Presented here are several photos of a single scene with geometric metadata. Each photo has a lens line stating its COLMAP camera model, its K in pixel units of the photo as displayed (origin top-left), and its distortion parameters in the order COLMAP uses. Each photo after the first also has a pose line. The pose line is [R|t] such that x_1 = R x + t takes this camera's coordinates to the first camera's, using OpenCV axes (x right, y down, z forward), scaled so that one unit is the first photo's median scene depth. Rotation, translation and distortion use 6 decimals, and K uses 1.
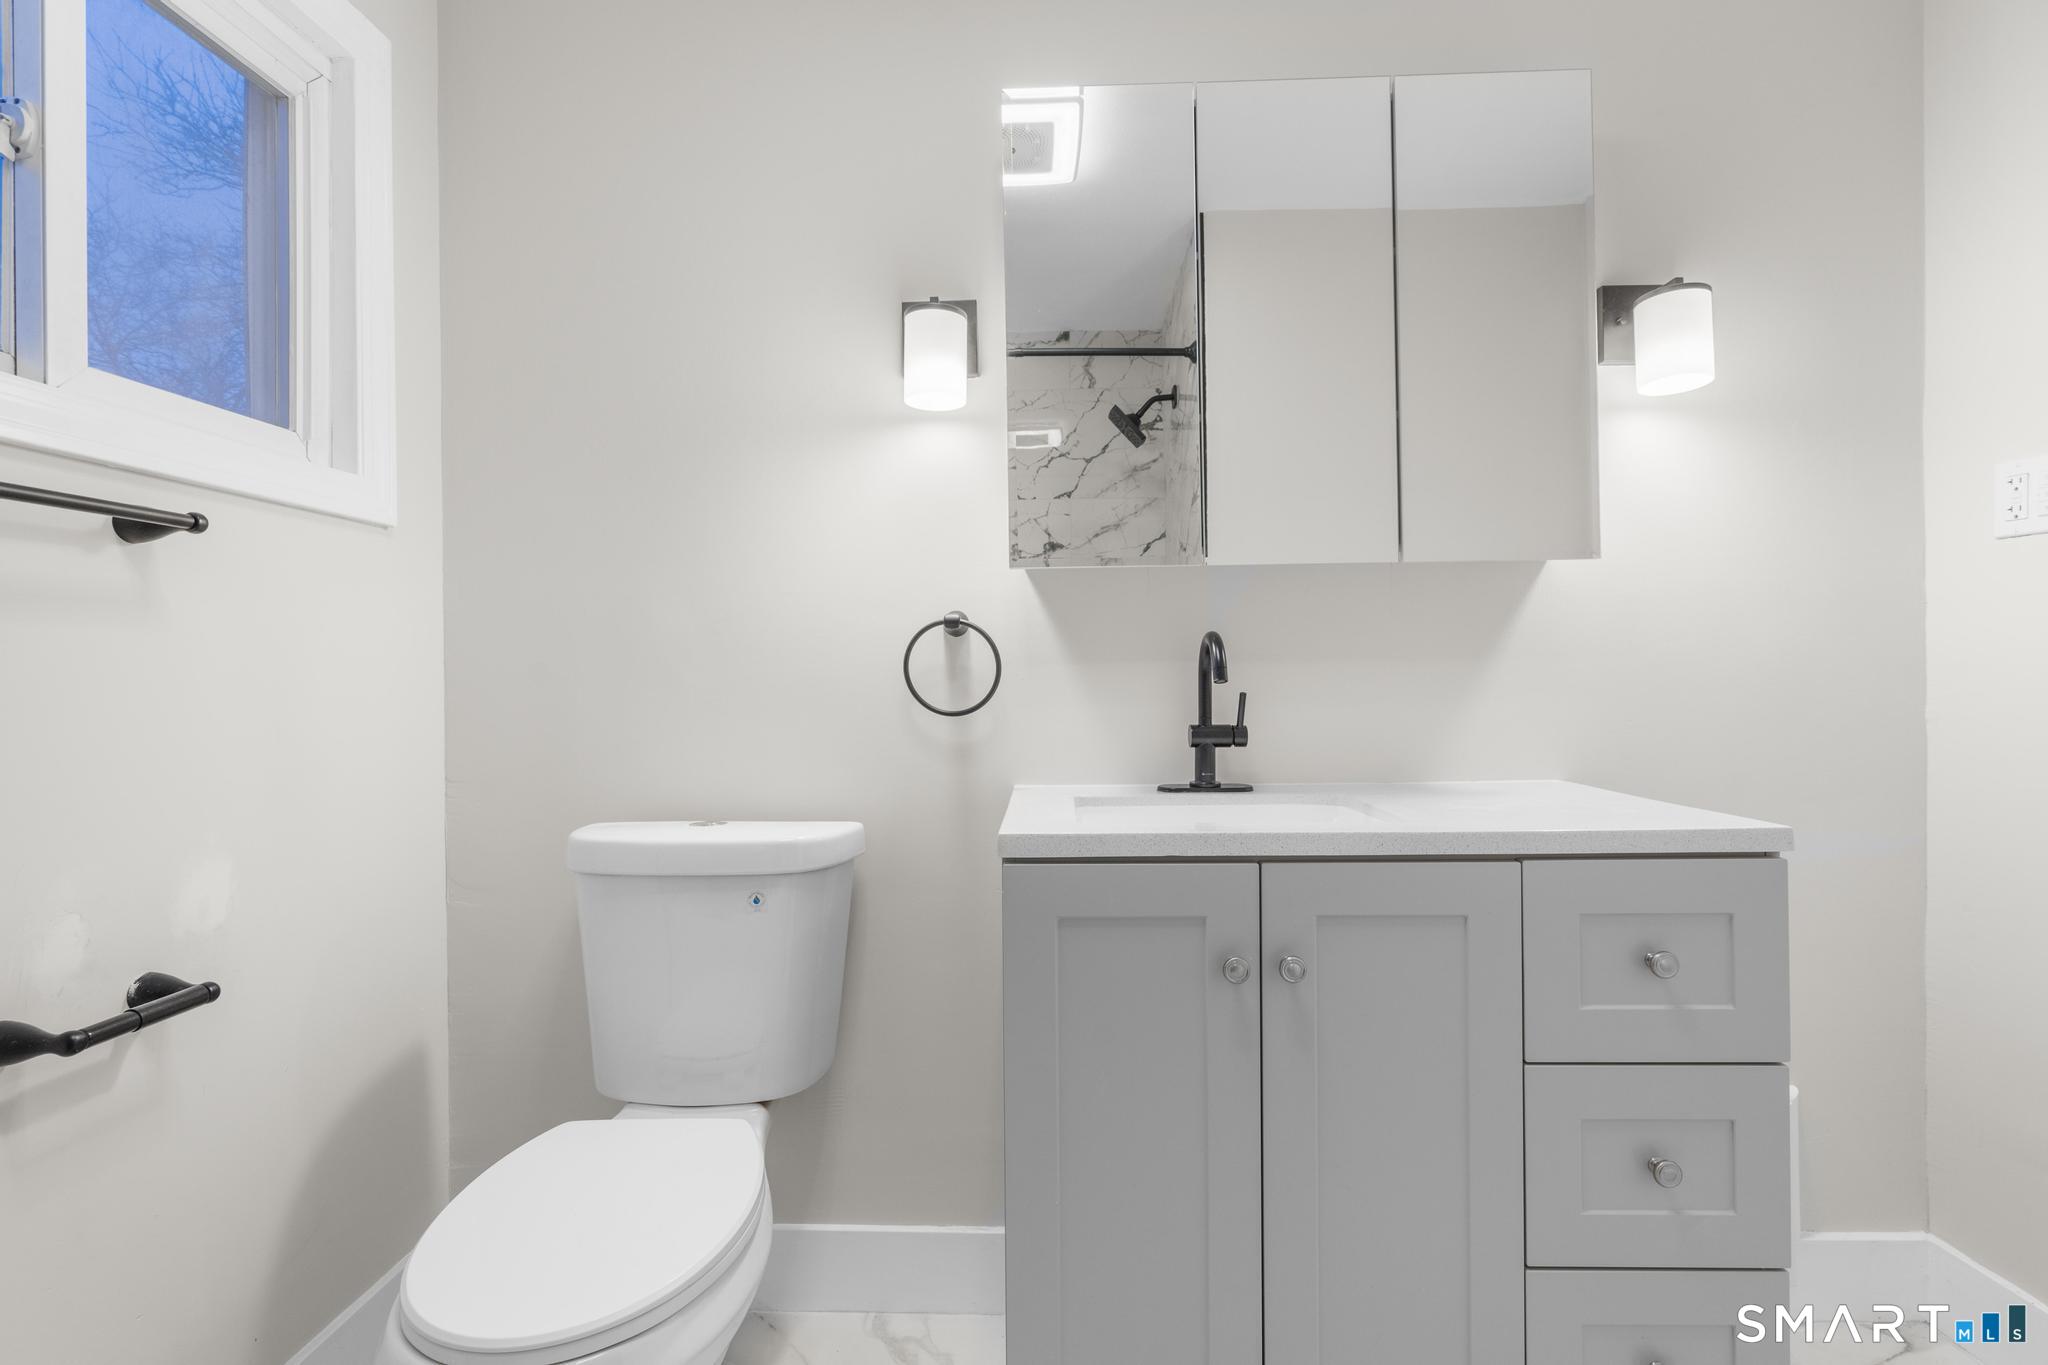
lens RADIAL K [[925.1, 0, 1024.0], [0, 925.1, 682.5], [0, 0, 1]] dist [-0.001435, -0.000300]
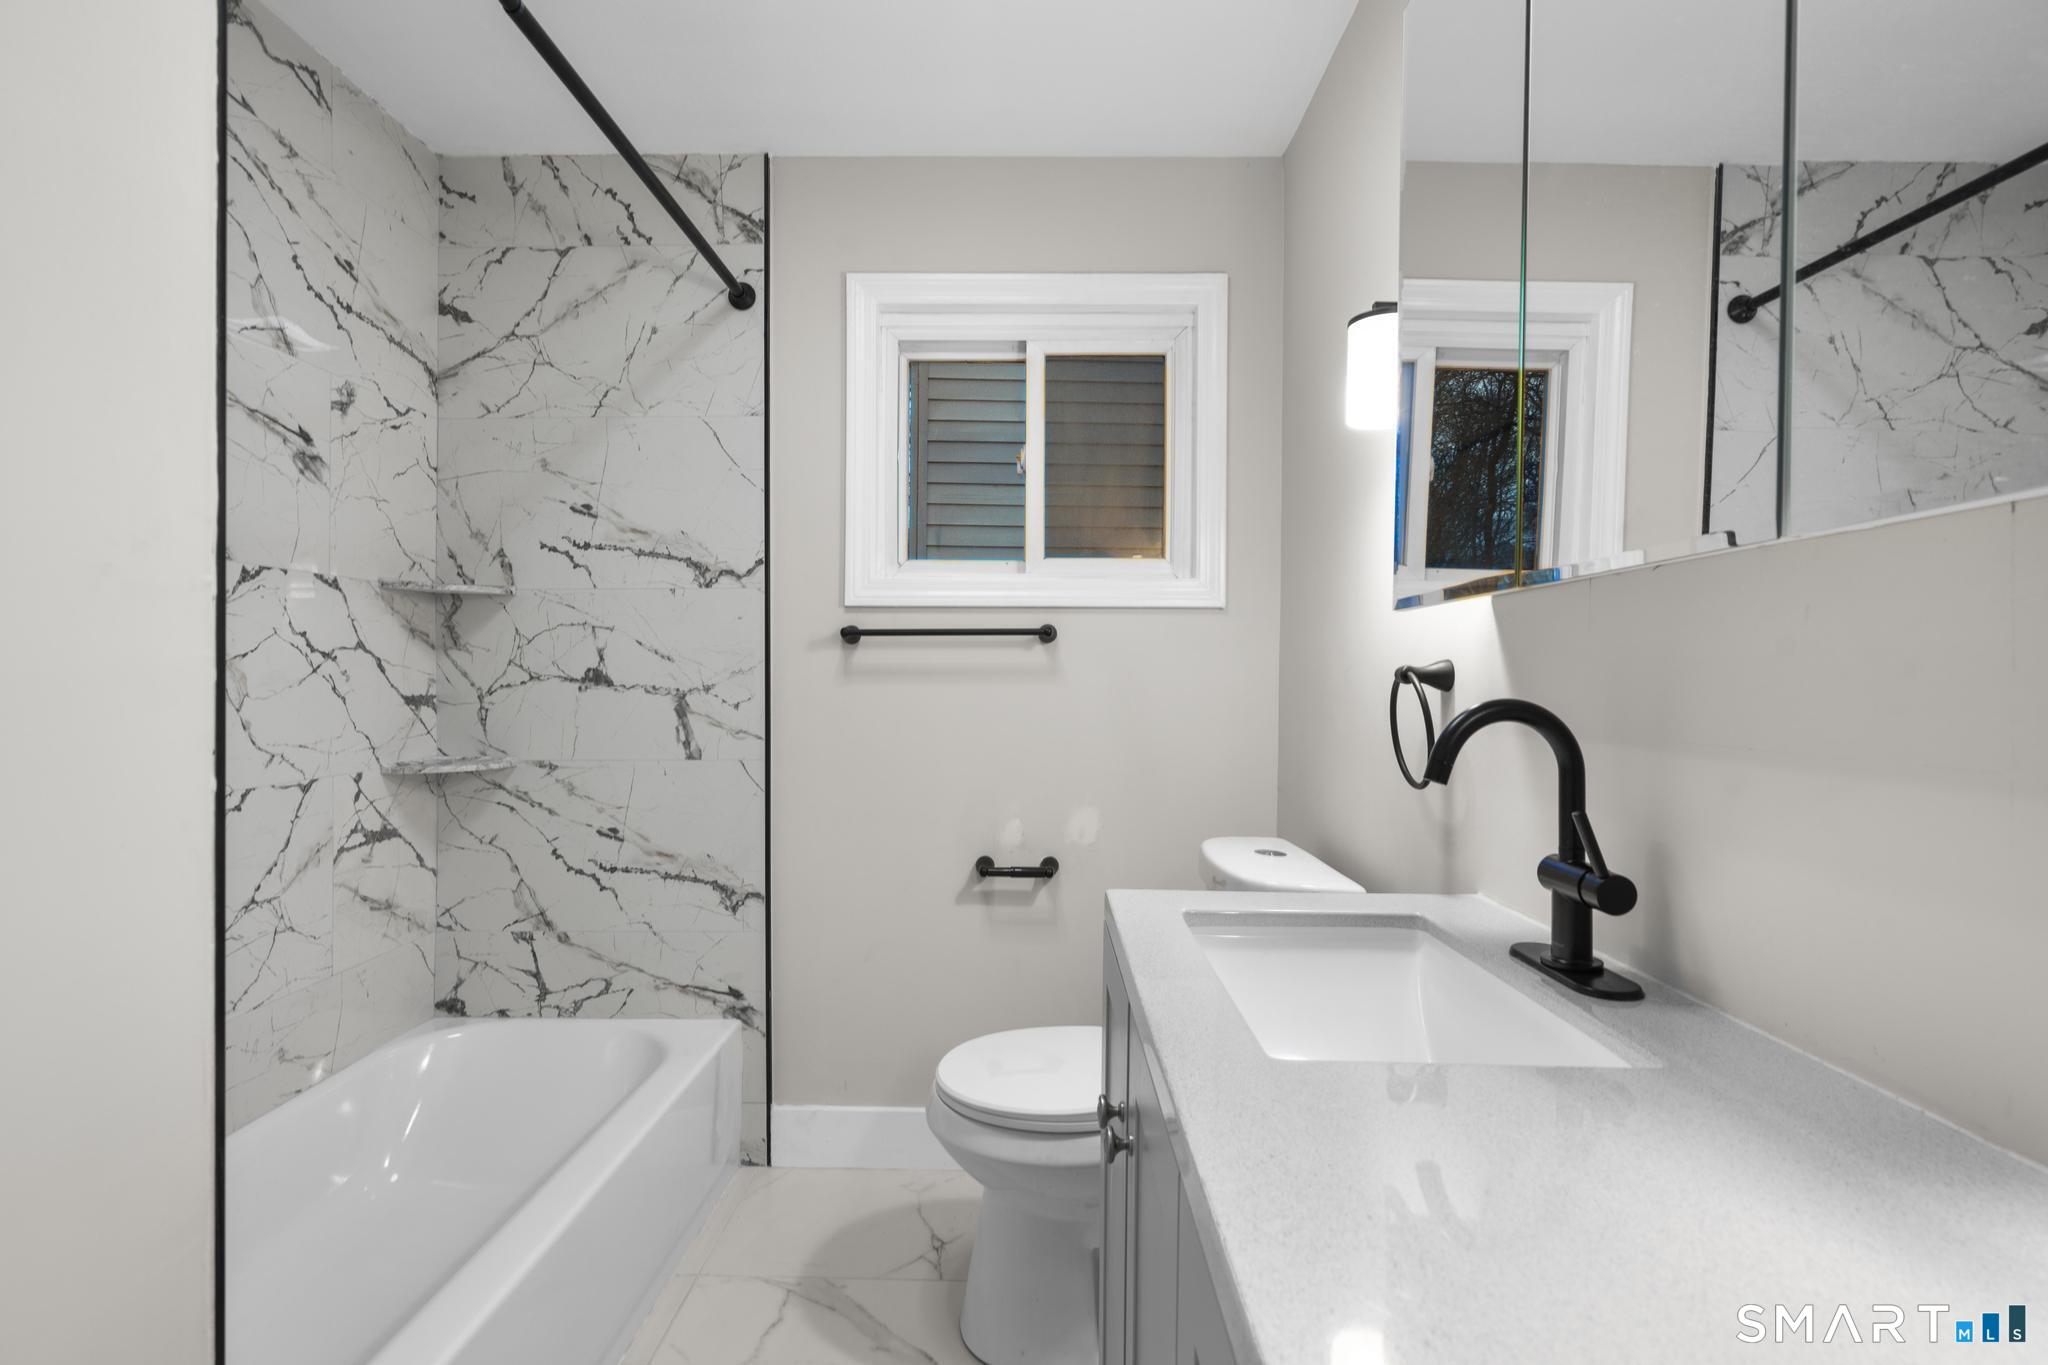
lens RADIAL K [[925.1, 0, 1024.0], [0, 925.1, 682.5], [0, 0, 1]] dist [-0.001435, -0.000300]
pose [[0.030624, 0.019196, -0.999347, 0.833077], [-0.011525, 0.999756, 0.018850, -0.079755], [0.999465, 0.010940, 0.030838, 0.688424]]
